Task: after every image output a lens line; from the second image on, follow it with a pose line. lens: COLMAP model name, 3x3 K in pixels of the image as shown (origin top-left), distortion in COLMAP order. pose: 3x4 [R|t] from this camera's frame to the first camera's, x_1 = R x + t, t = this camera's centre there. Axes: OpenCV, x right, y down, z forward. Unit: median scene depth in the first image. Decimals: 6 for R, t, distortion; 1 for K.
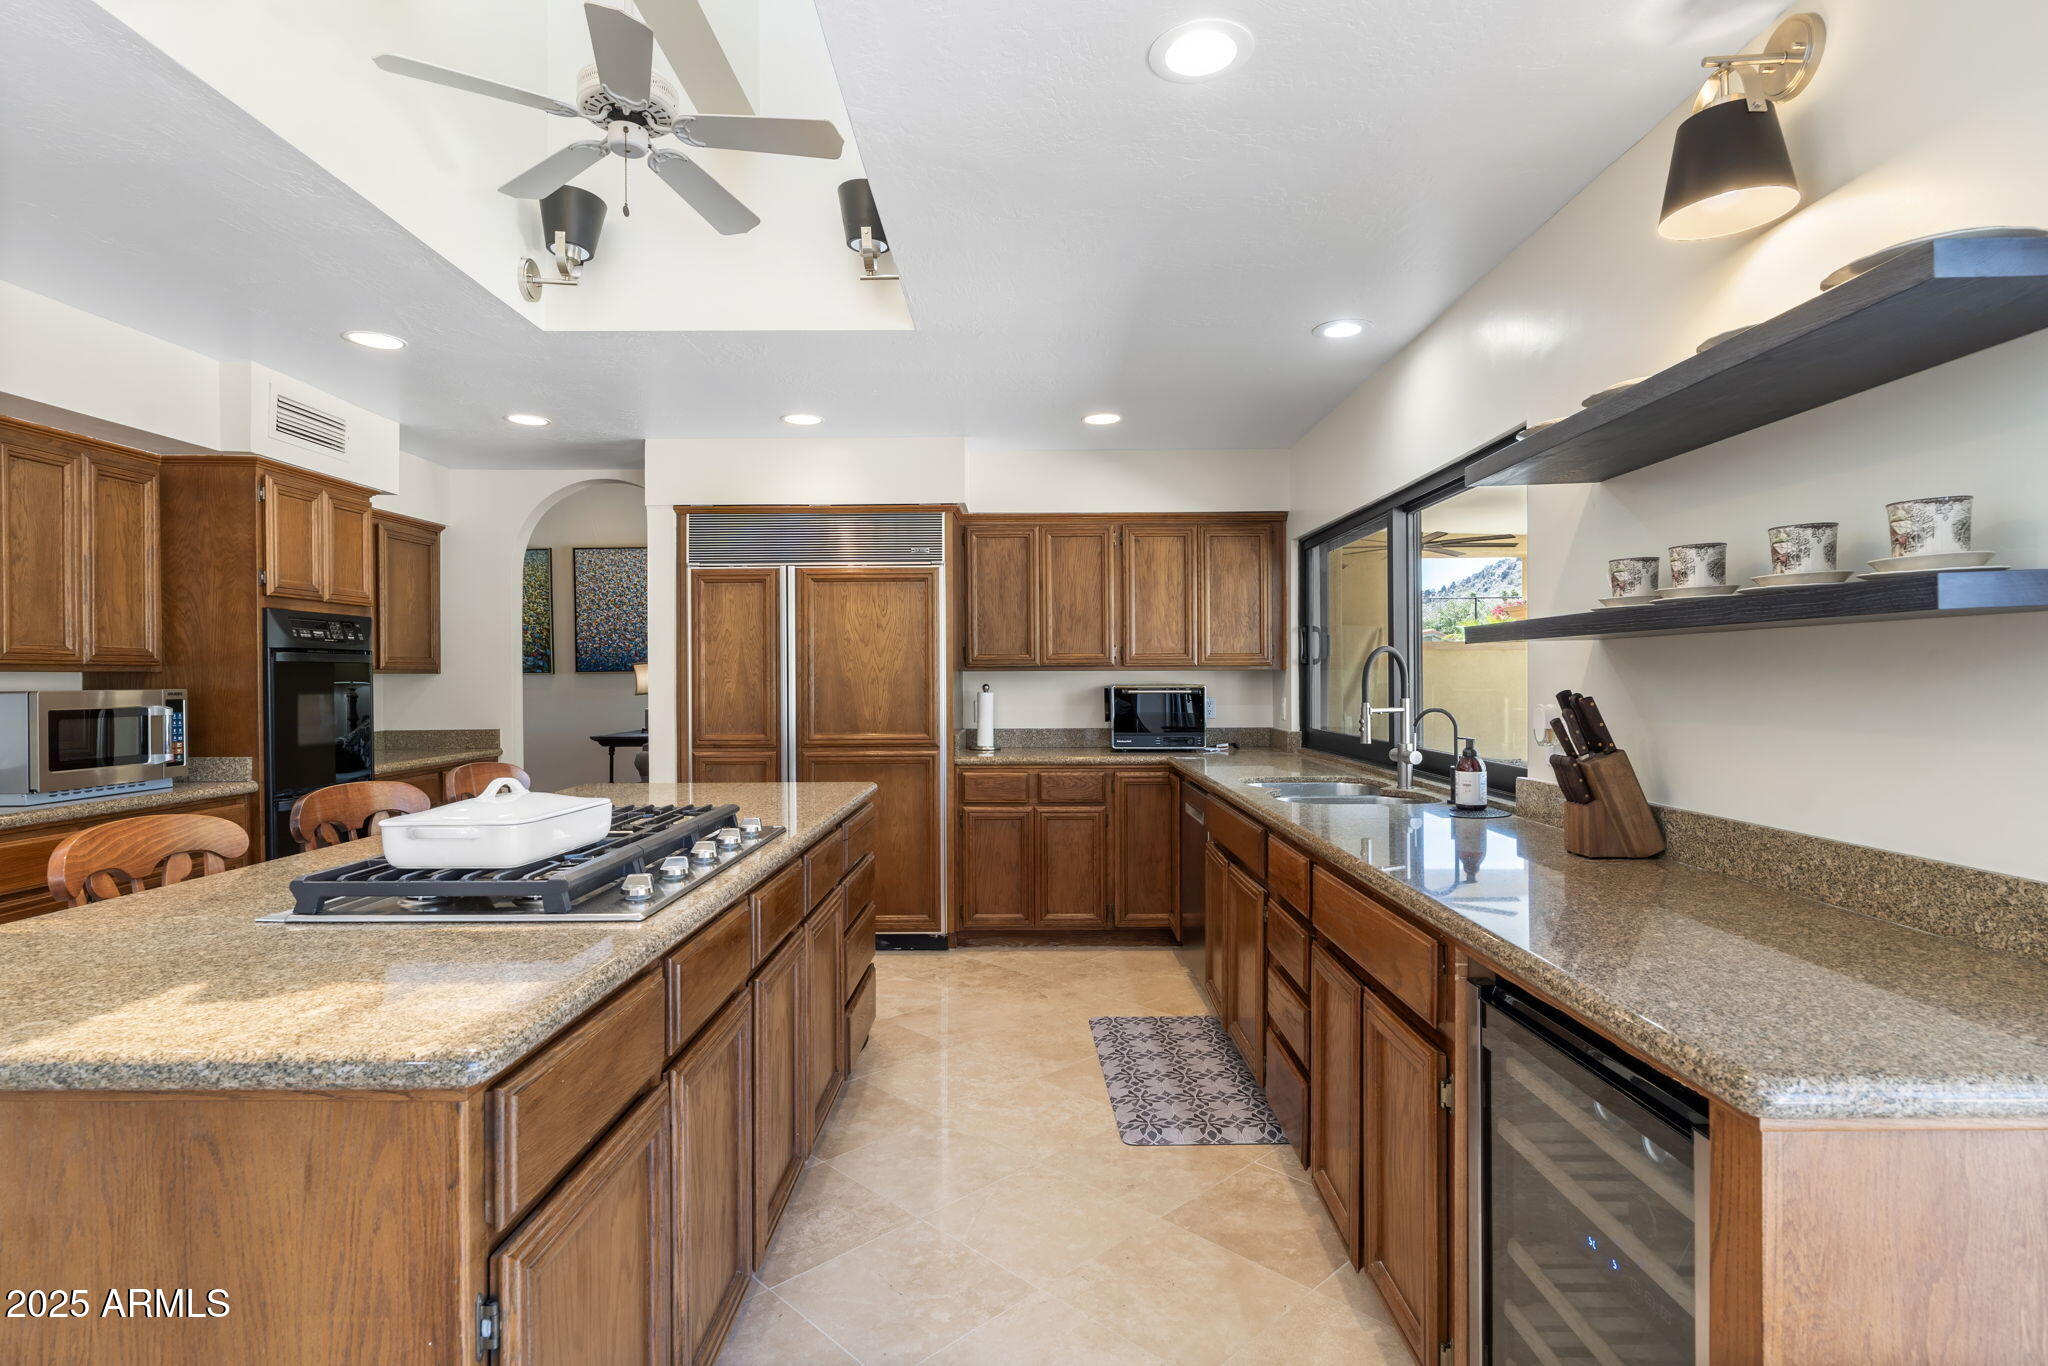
lens RADIAL K [[1023.2, 0, 1028.4], [0, 1023.2, 675.6], [0, 0, 1]] dist [-0.003250, -0.000408]
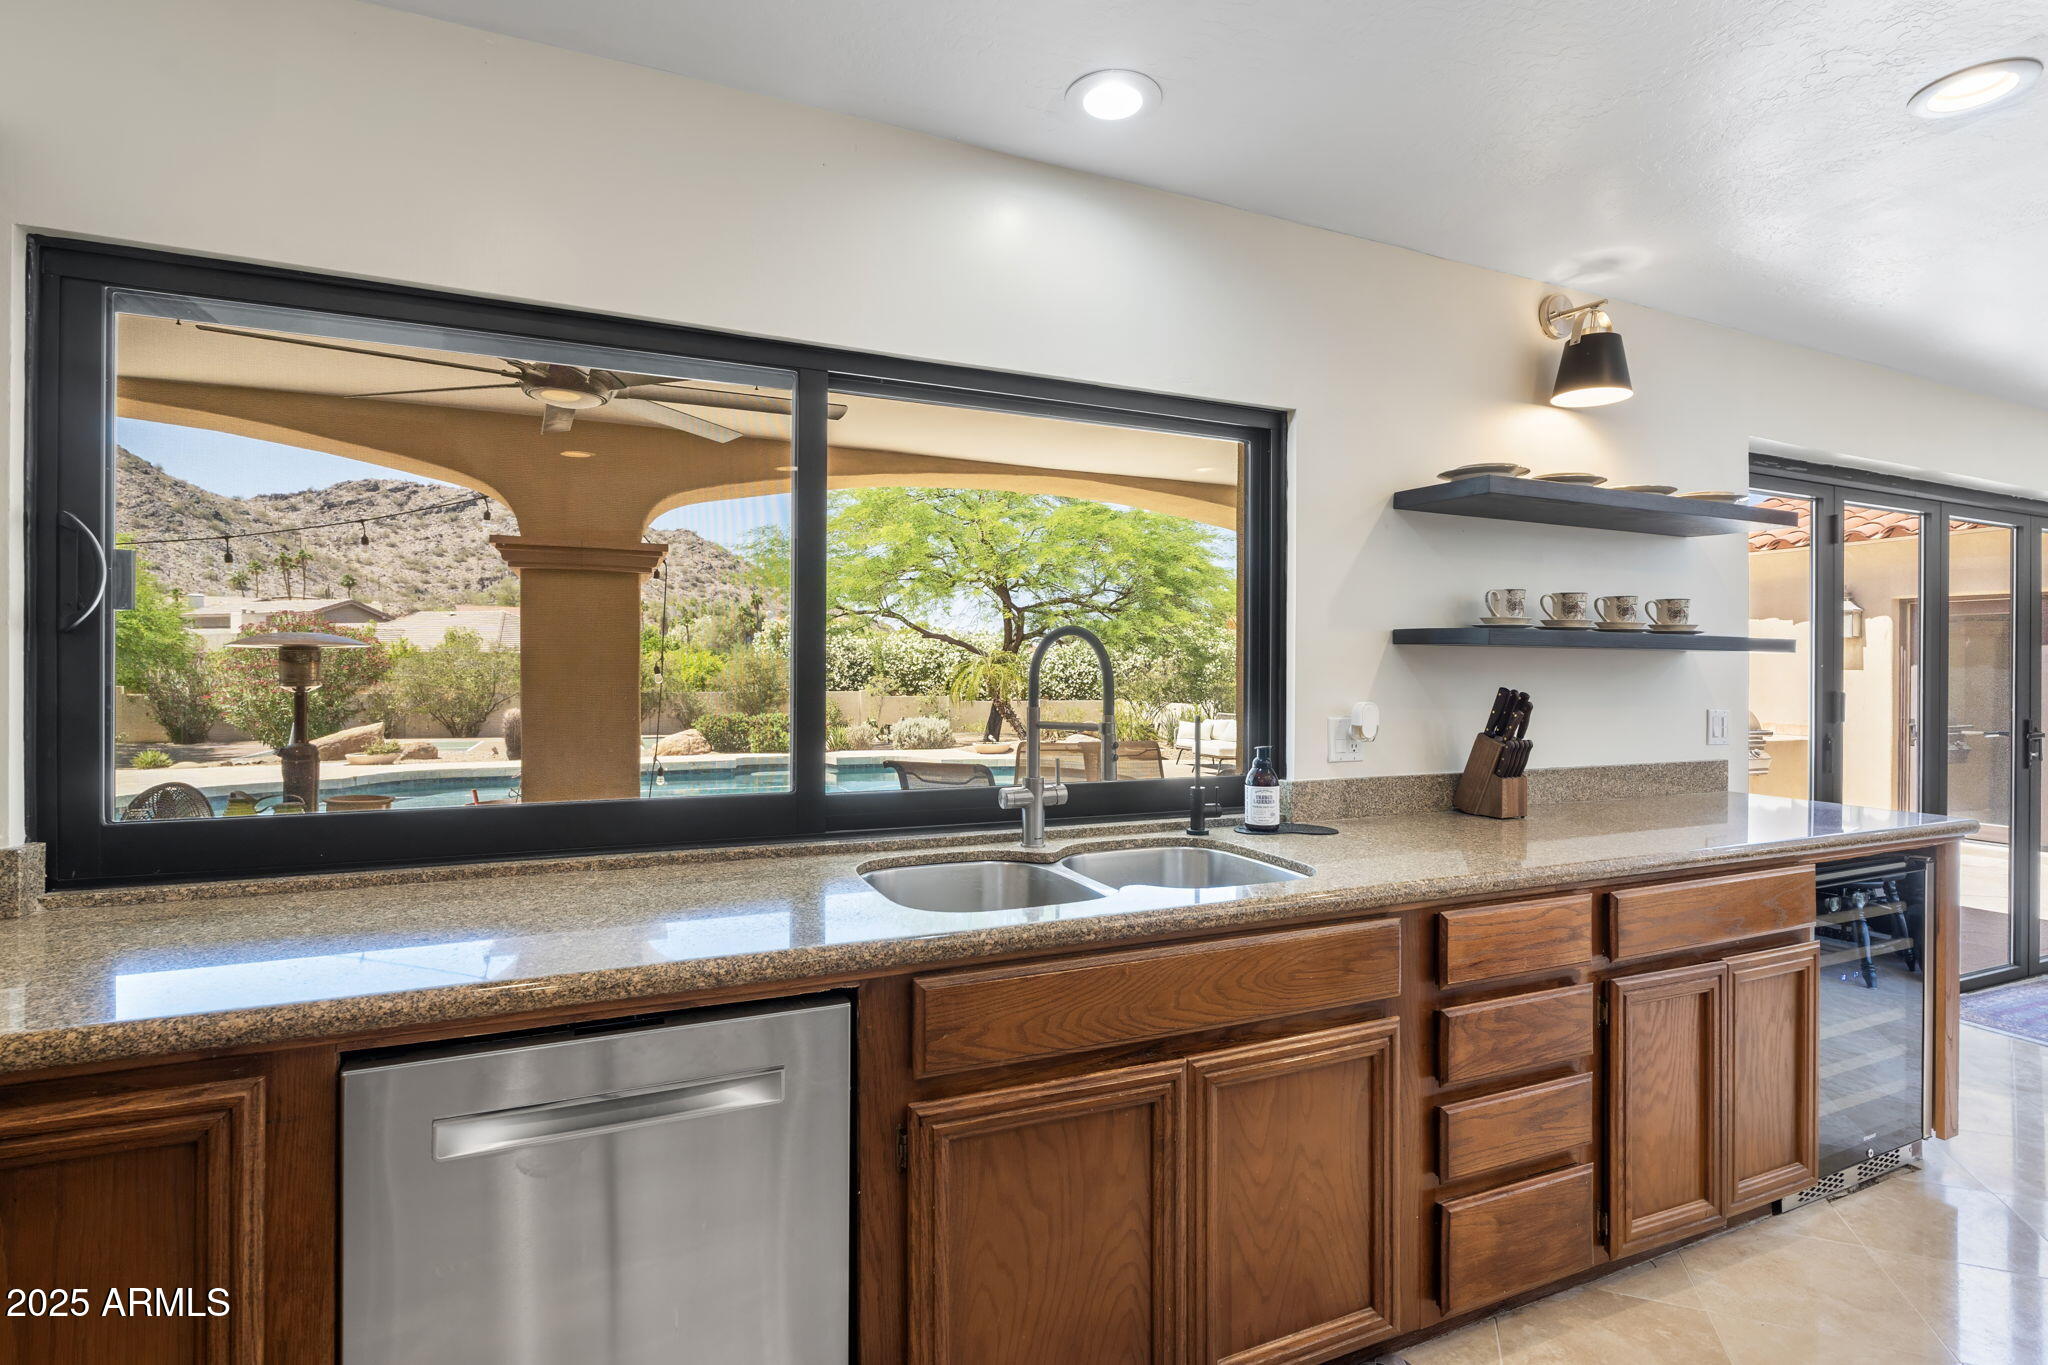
lens RADIAL K [[970.7, 0, 1019.8], [0, 970.7, 673.8], [0, 0, 1]] dist [-0.012301, 0.002696]
pose [[-0.392159, 0.000346, 0.919897, -0.132447], [-0.003304, 0.999993, -0.001785, 0.001766], [-0.919891, -0.003739, -0.392155, 0.896231]]
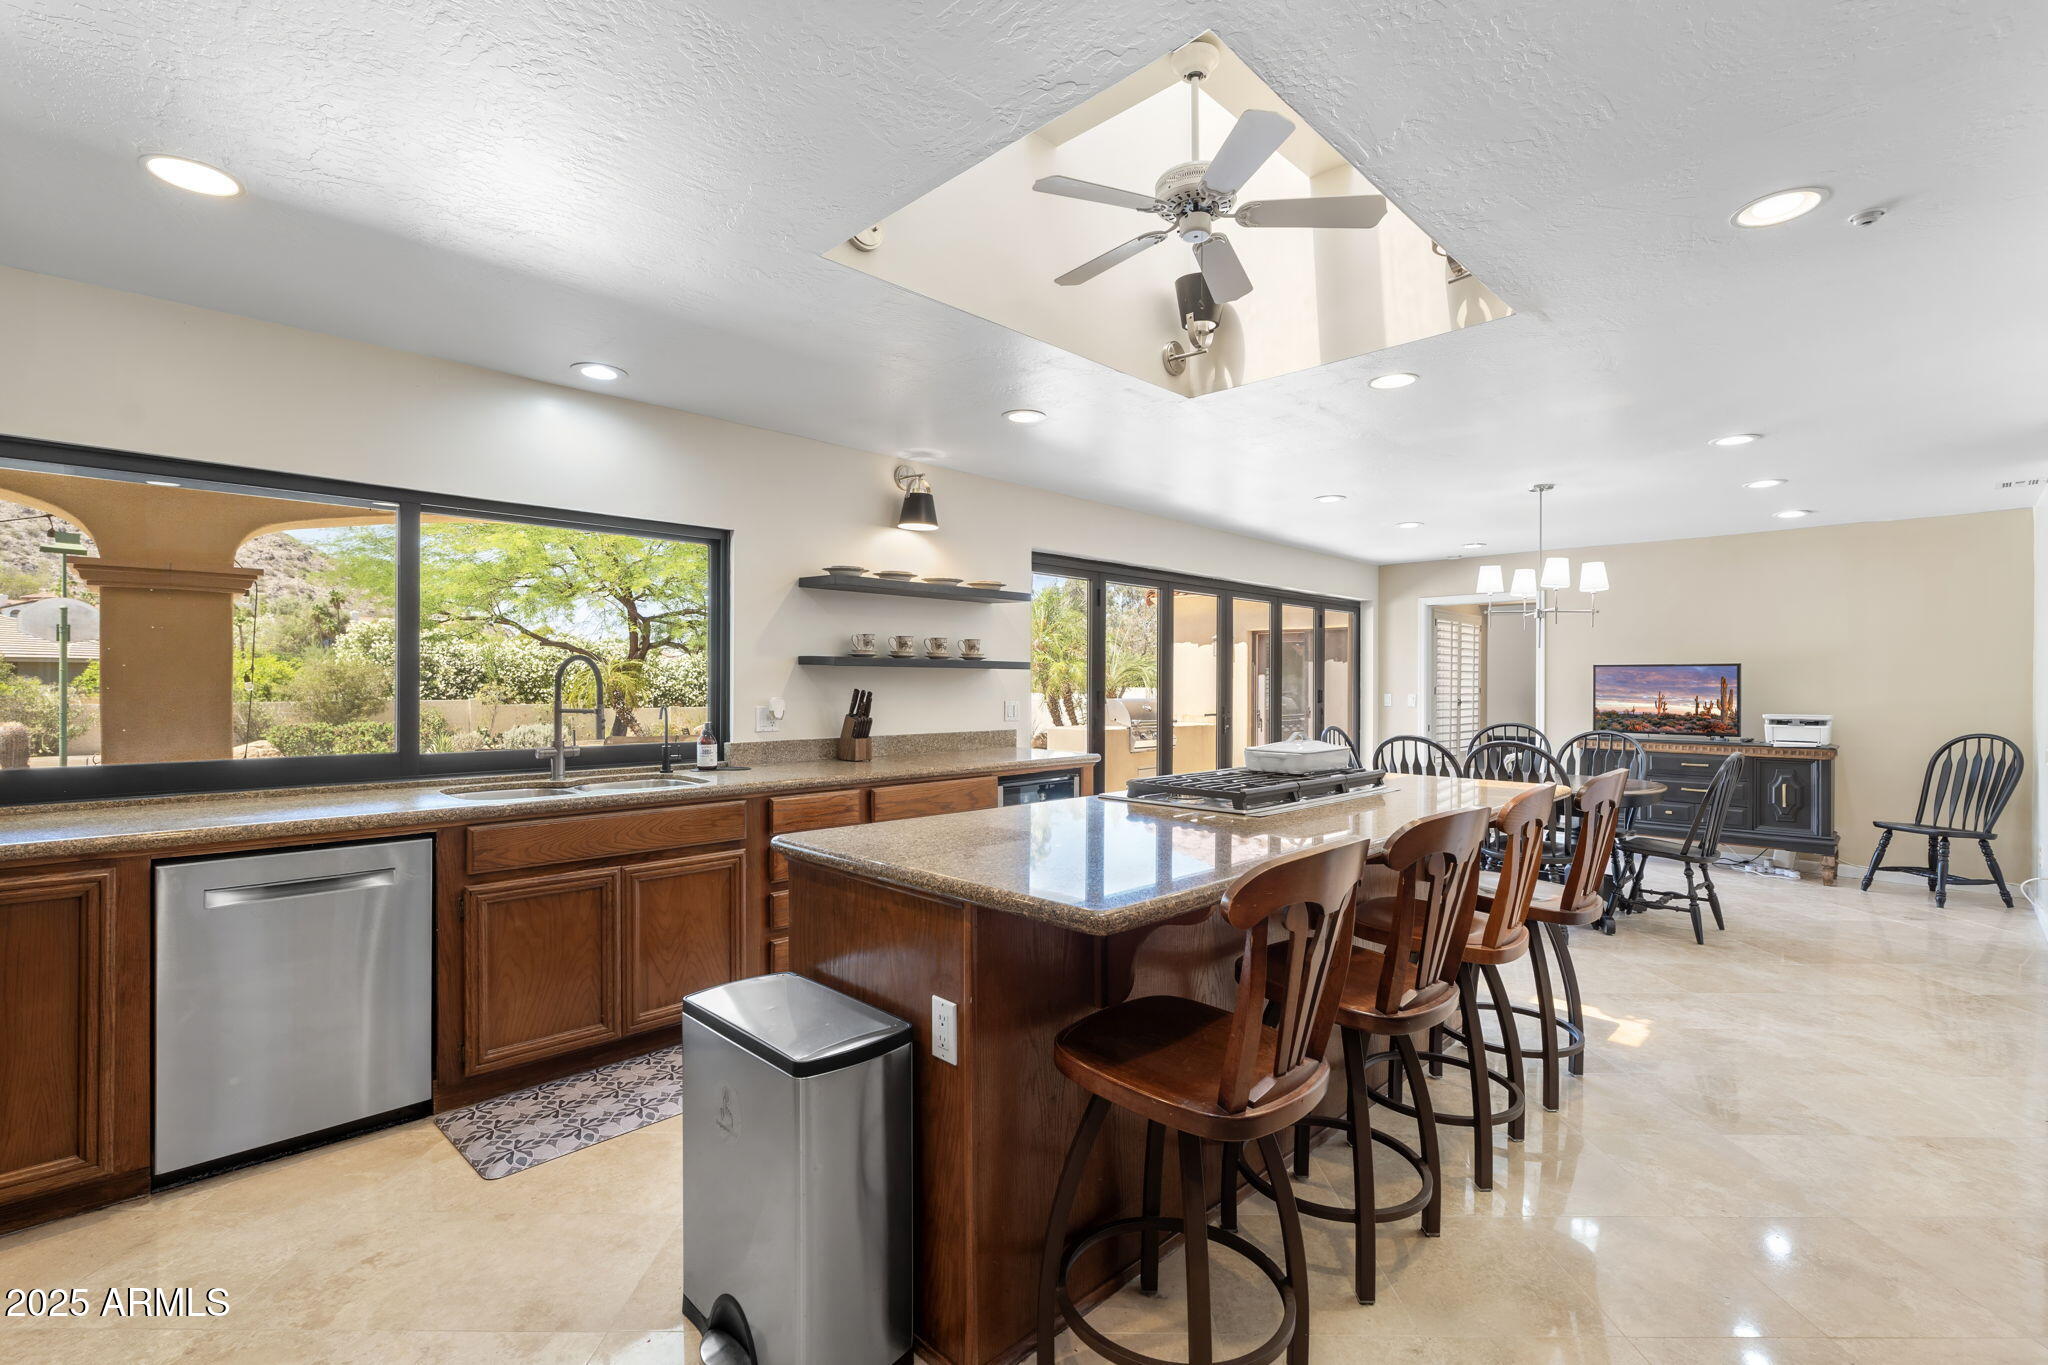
lens RADIAL K [[925.2, 0, 1025.3], [0, 925.2, 685.2], [0, 0, 1]] dist [-0.003387, -0.000588]
pose [[-0.702462, -0.002328, 0.711718, -0.520714], [-0.001513, 0.999997, 0.001777, 0.001649], [-0.711720, 0.000172, -0.702463, 0.971131]]
